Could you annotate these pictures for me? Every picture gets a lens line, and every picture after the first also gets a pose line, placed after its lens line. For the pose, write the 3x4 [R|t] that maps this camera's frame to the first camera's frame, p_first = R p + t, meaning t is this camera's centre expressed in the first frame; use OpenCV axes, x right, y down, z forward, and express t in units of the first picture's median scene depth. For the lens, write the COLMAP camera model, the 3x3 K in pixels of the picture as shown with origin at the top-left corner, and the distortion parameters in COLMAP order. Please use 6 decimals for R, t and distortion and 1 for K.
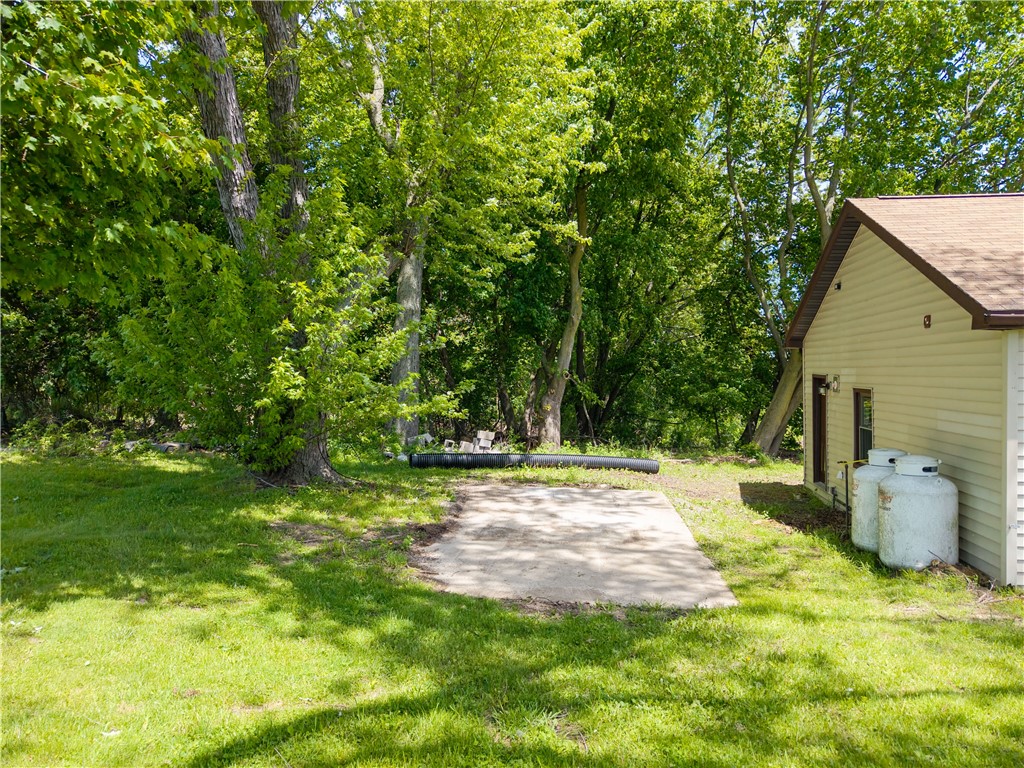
lens RADIAL K [[684.7, 0, 513.0], [0, 684.7, 380.6], [0, 0, 1]] dist [0.008235, -0.006041]
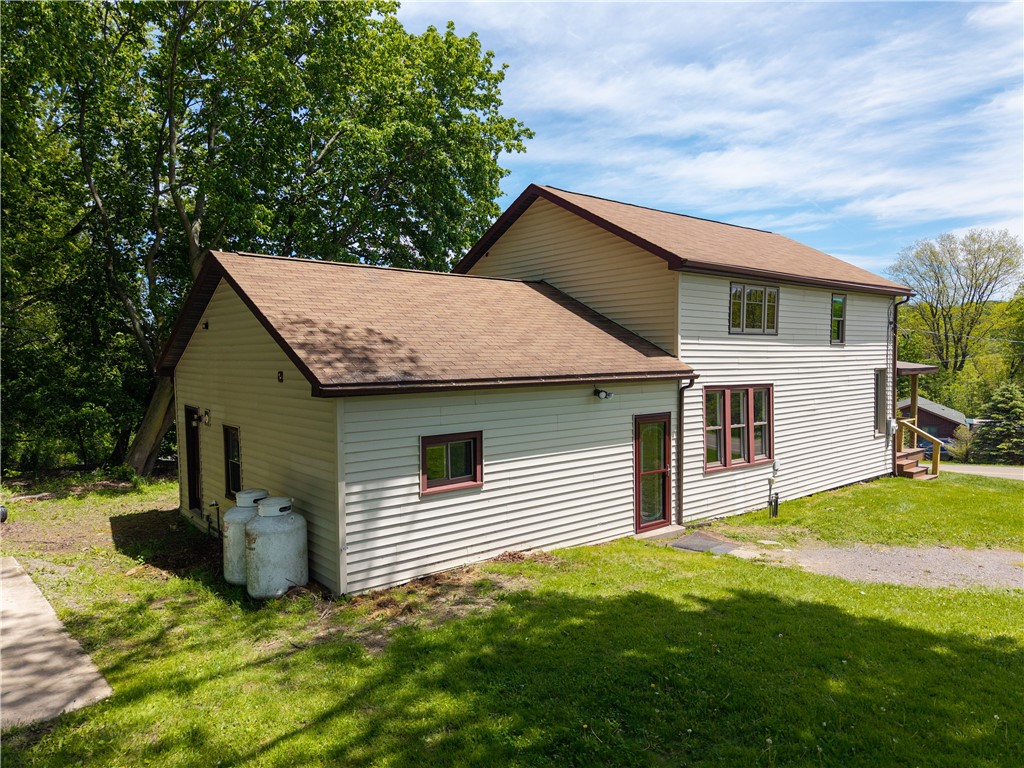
lens RADIAL K [[684.7, 0, 511.9], [0, 684.7, 386.8], [0, 0, 1]] dist [0.008235, -0.006041]
pose [[0.659684, -0.047141, 0.750063, -0.011520], [0.010522, 0.998512, 0.053502, -0.131099], [-0.751470, -0.027403, 0.659198, -0.063638]]
